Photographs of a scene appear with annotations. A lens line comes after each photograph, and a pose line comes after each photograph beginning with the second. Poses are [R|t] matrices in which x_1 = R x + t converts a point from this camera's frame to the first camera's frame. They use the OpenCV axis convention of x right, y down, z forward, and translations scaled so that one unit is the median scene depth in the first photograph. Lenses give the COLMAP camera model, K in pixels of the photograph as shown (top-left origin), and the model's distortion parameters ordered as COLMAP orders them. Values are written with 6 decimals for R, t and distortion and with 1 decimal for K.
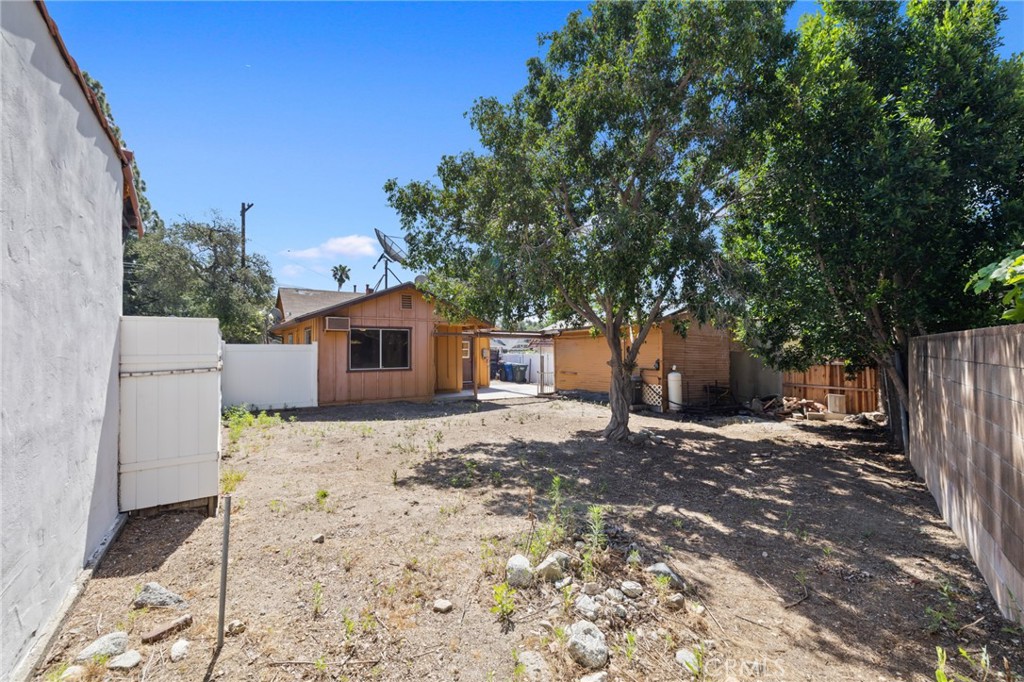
lens RADIAL K [[431.6, 0, 509.2], [0, 431.6, 346.0], [0, 0, 1]] dist [0.000855, -0.000589]
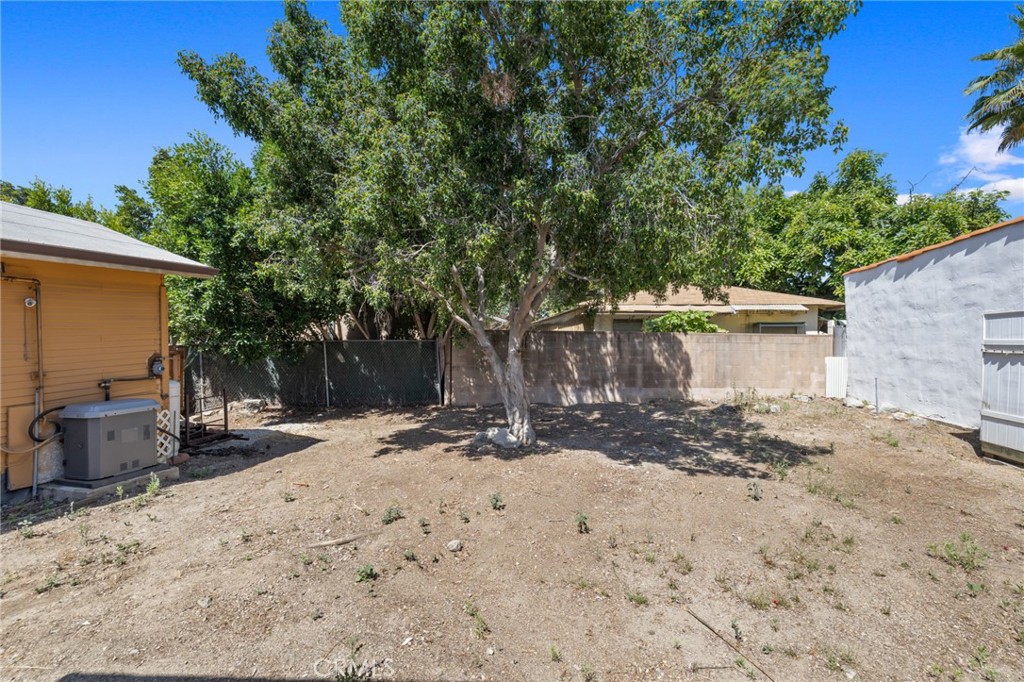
lens RADIAL K [[431.6, 0, 515.3], [0, 431.6, 345.7], [0, 0, 1]] dist [0.000855, -0.000589]
pose [[-0.669984, -0.012961, 0.742263, -0.227923], [-0.009749, 0.999915, 0.008660, 0.014408], [-0.742312, -0.001434, -0.670053, 0.994536]]
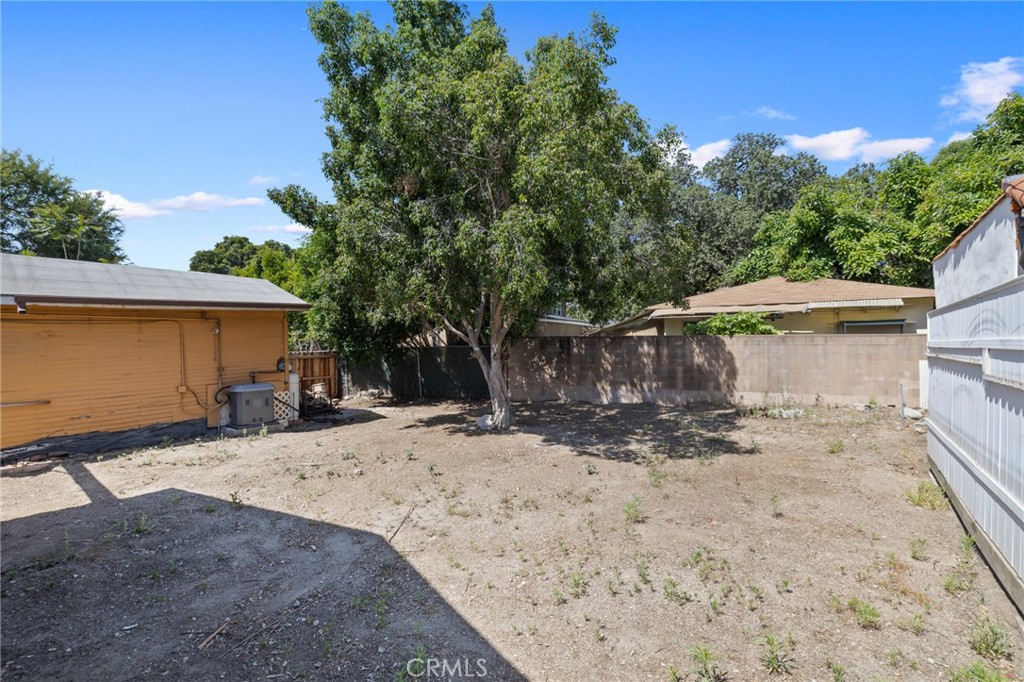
lens RADIAL K [[431.6, 0, 514.9], [0, 431.6, 345.0], [0, 0, 1]] dist [0.000855, -0.000589]
pose [[-0.321977, -0.002099, 0.946745, -0.484977], [0.003097, 0.999990, 0.003270, 0.007743], [-0.946742, 0.003985, -0.321967, 0.832626]]
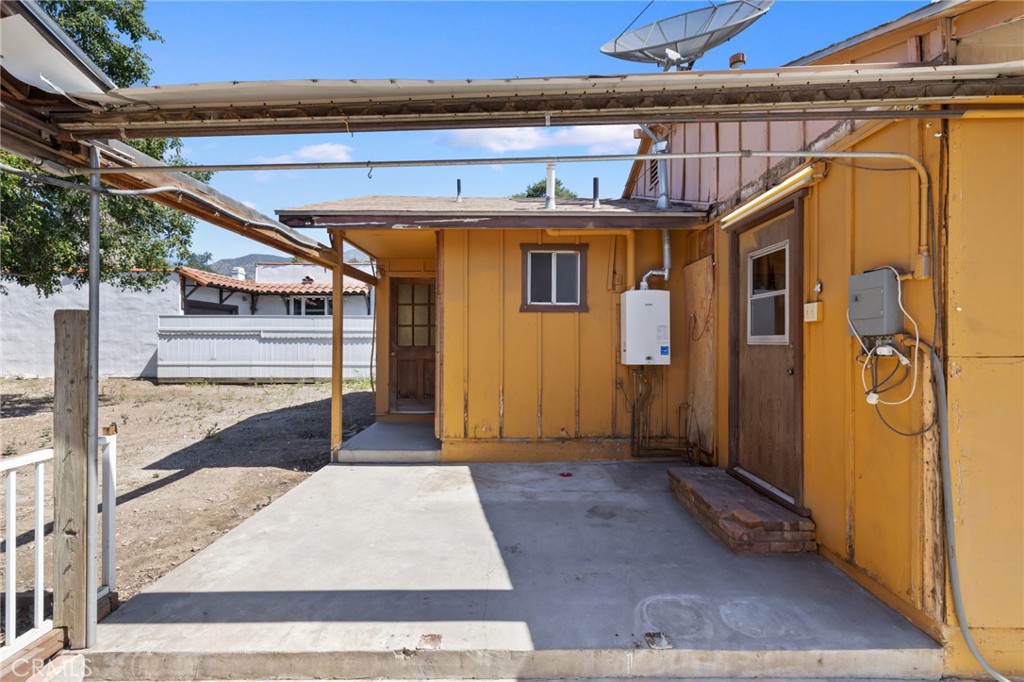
lens RADIAL K [[431.6, 0, 513.9], [0, 431.6, 339.1], [0, 0, 1]] dist [0.000855, -0.000589]
pose [[-0.546291, -0.008263, -0.837555, 0.135934], [-0.000392, 0.999954, -0.009609, 0.039927], [0.837595, -0.004921, -0.546269, 1.464980]]
